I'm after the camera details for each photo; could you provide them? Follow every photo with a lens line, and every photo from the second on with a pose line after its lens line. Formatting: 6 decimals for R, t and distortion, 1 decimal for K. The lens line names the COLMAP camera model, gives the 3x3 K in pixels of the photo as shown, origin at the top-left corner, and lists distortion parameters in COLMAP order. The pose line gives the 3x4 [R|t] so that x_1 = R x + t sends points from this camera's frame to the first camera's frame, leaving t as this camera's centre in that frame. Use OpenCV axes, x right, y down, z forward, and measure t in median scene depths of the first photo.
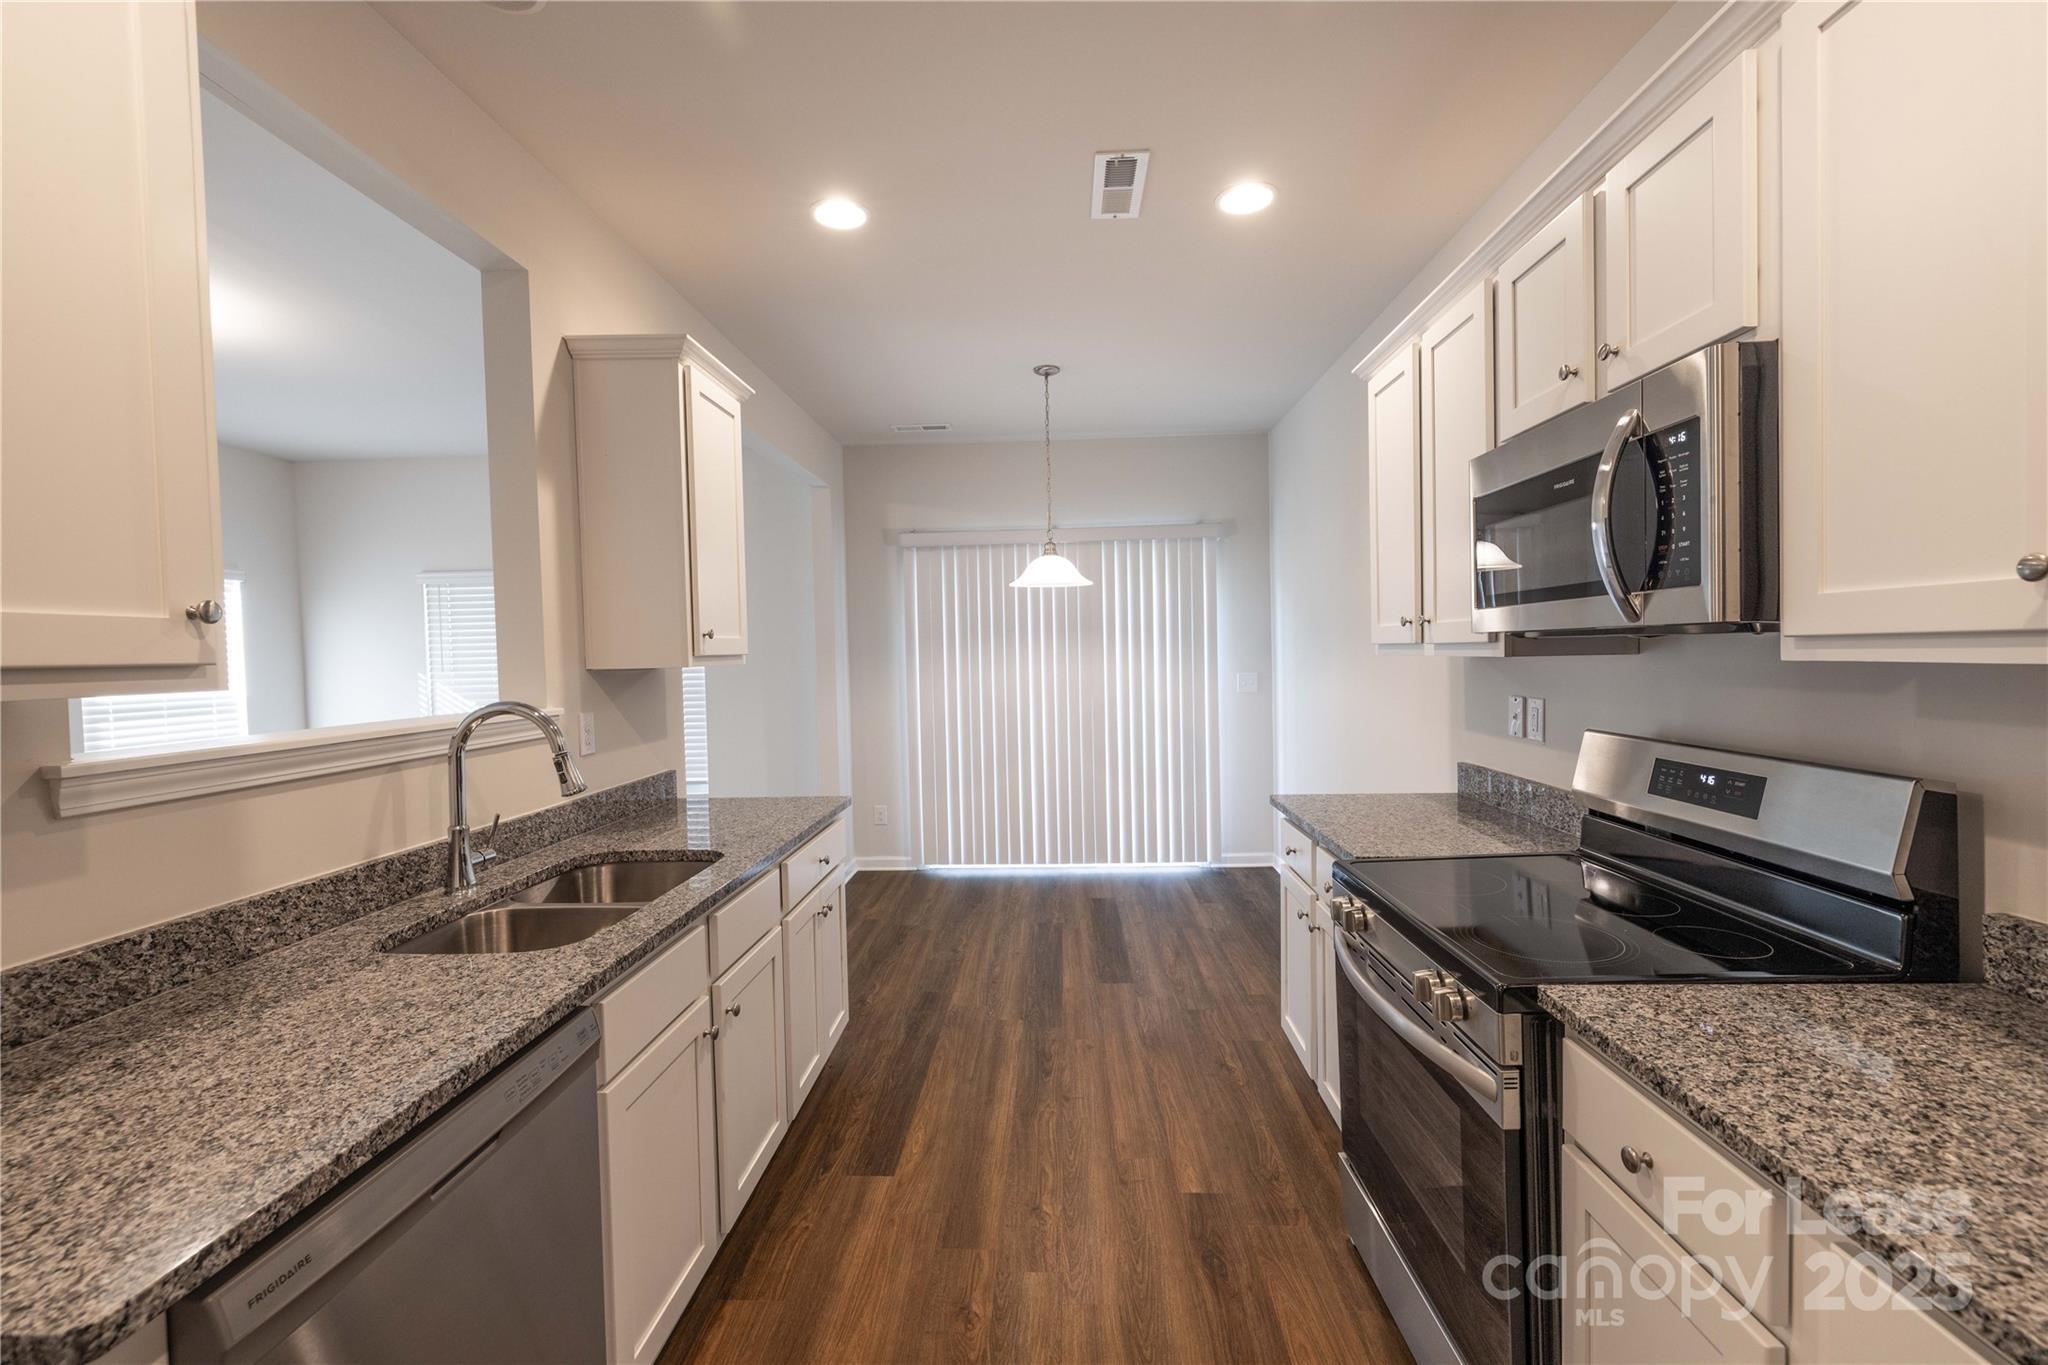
lens RADIAL K [[859.4, 0, 1027.1], [0, 859.4, 680.1], [0, 0, 1]] dist [0.000961, 0.000407]
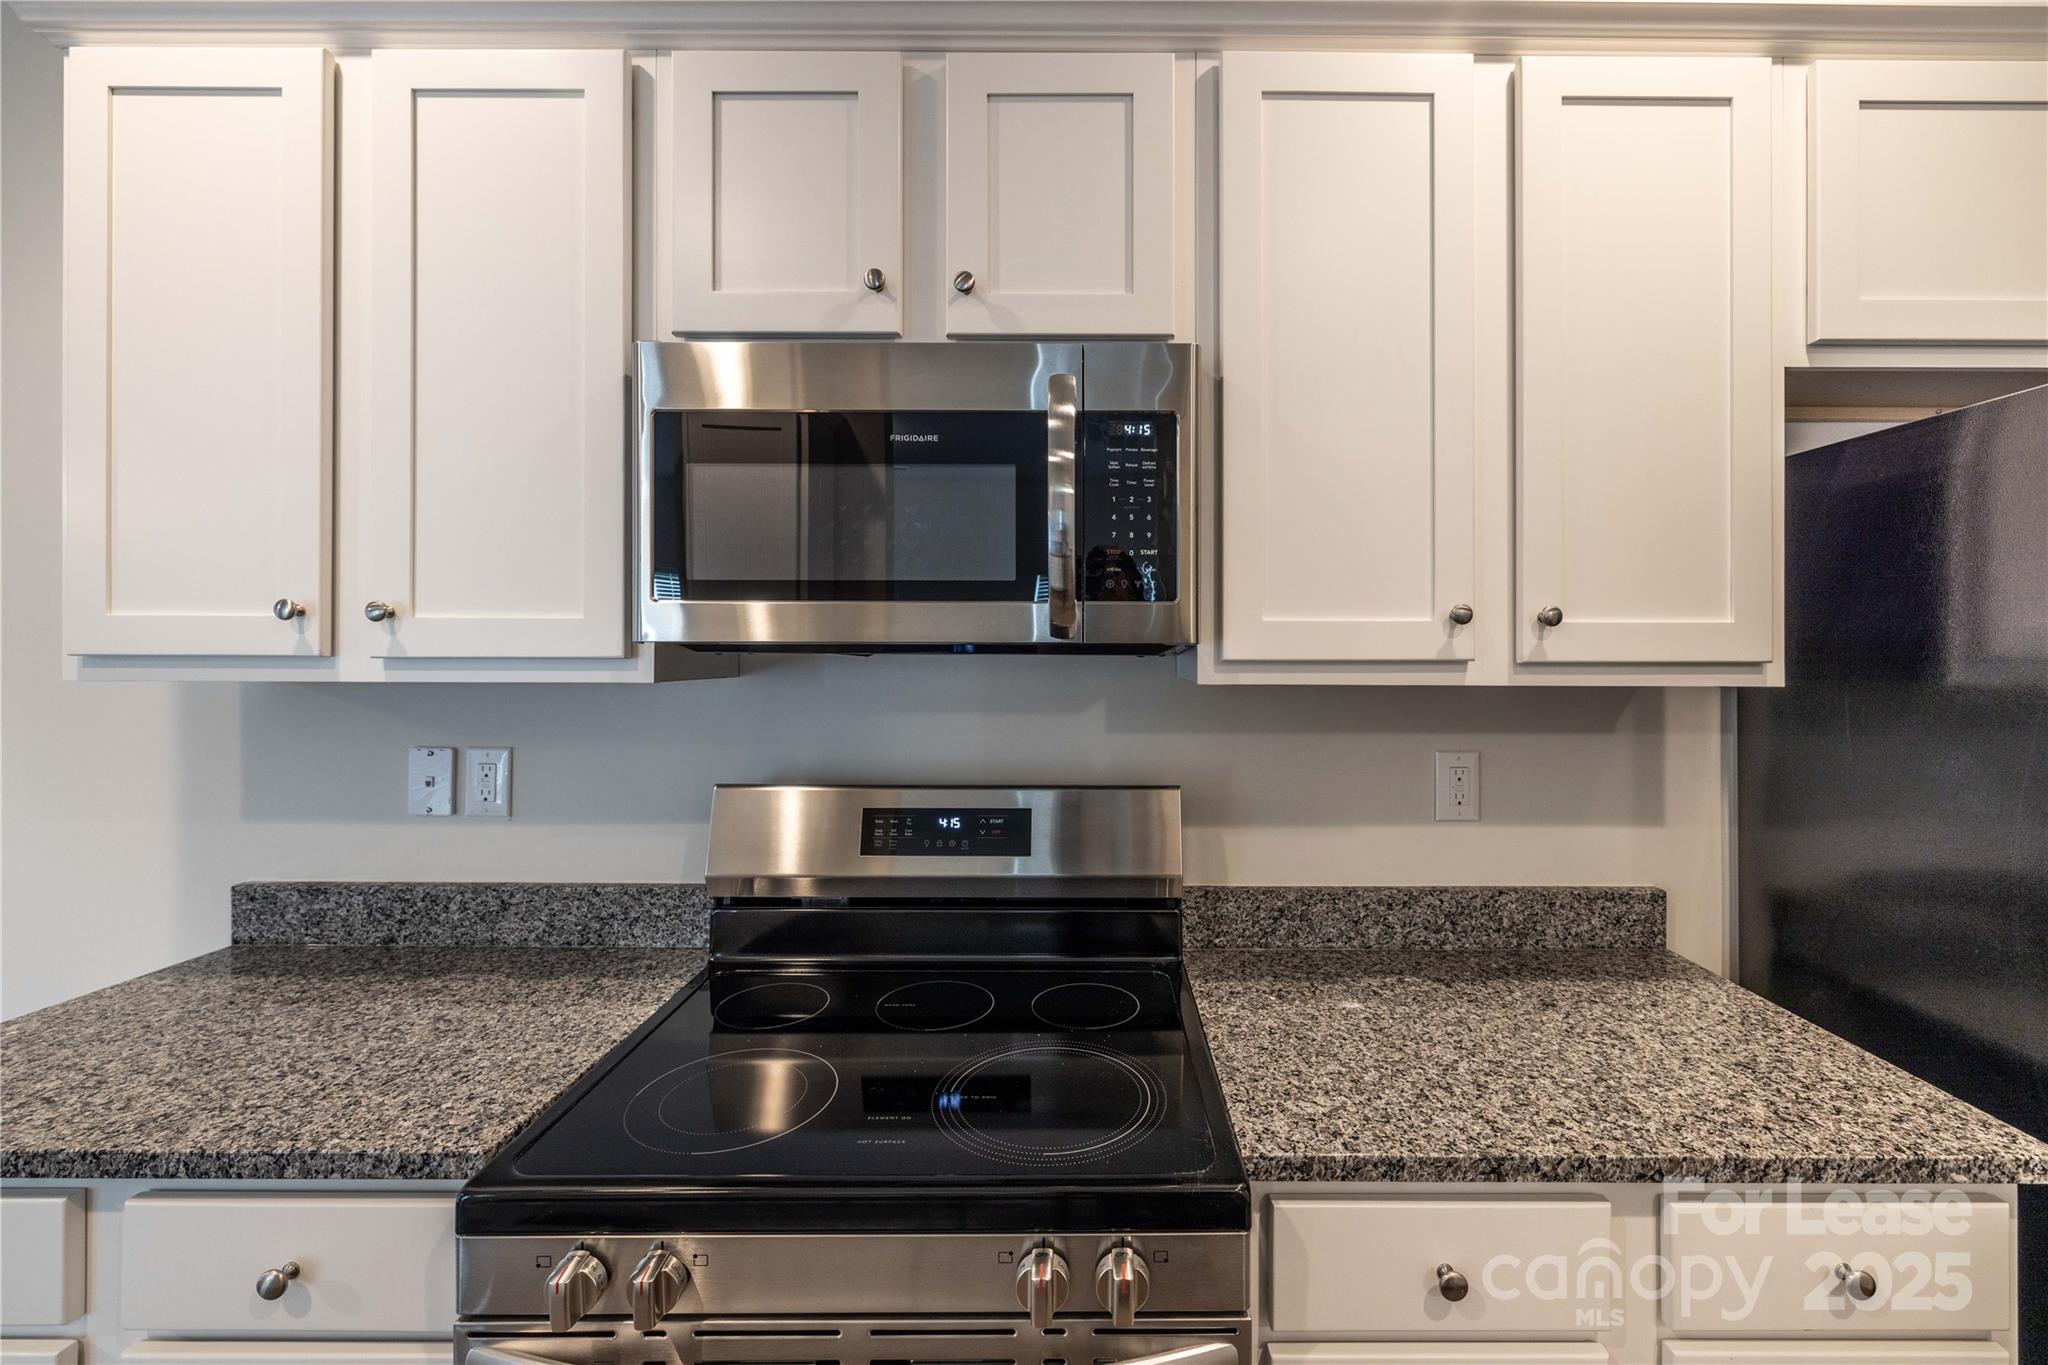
lens RADIAL K [[877.1, 0, 1109.7], [0, 877.1, 644.2], [0, 0, 1]] dist [0.000128, 0.000280]
pose [[-0.046973, 0.030803, 0.998421, -0.130247], [0.031391, 0.999076, -0.029347, -0.043154], [-0.998403, 0.029963, -0.047896, 1.178115]]
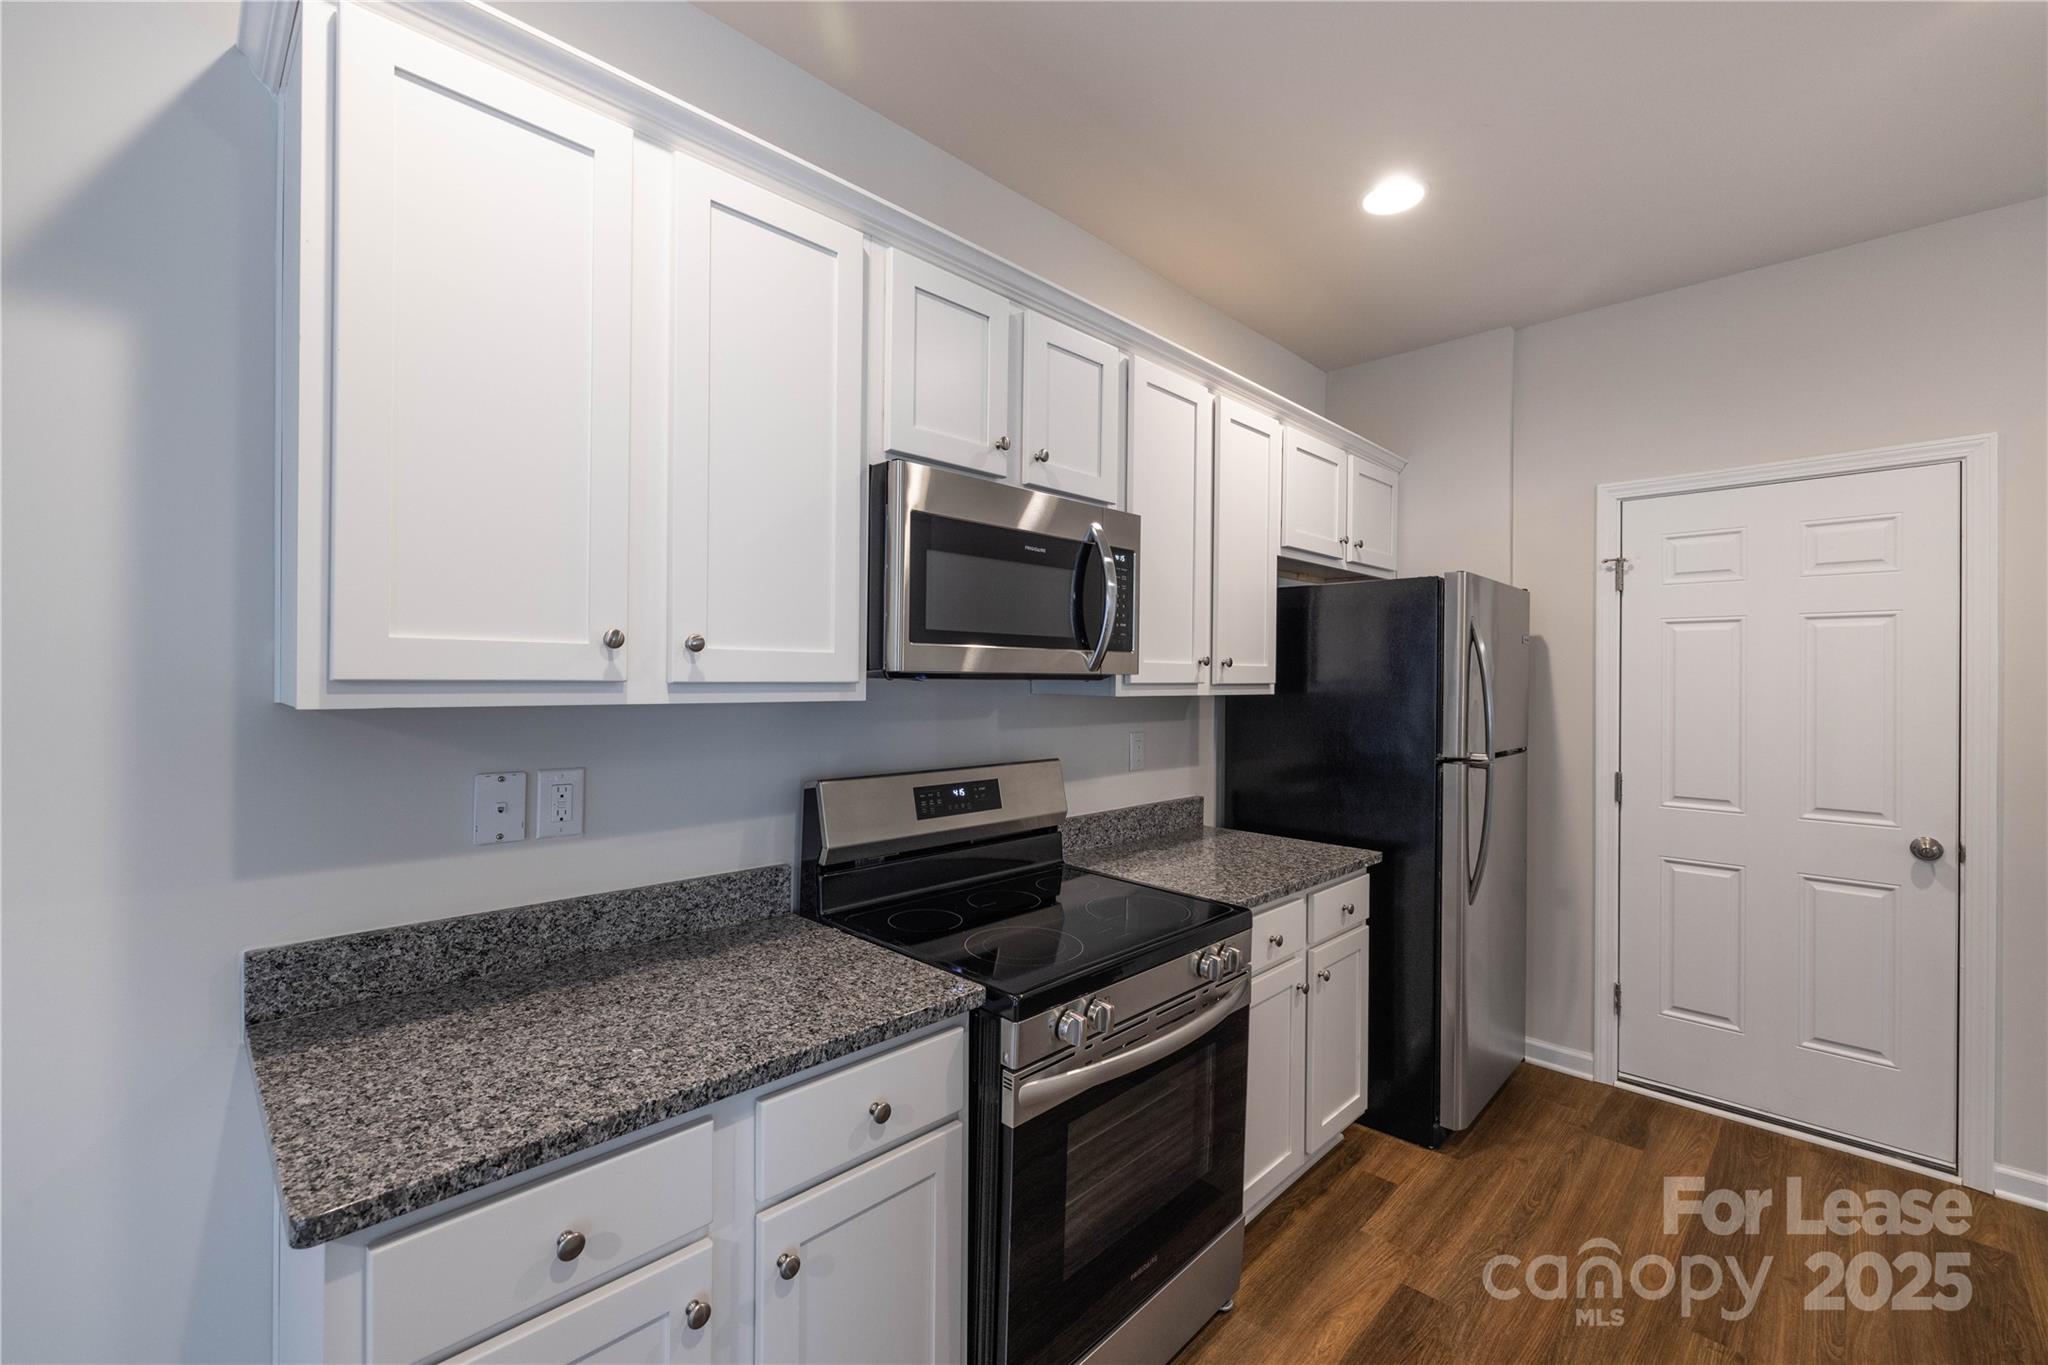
lens RADIAL K [[845.7, 0, 1021.9], [0, 845.7, 675.1], [0, 0, 1]] dist [-0.000055, 0.000021]
pose [[-0.738258, 0.020524, 0.674207, -0.176659], [0.032439, 0.999461, 0.005095, -0.084387], [-0.673738, 0.025632, -0.738525, 2.502689]]
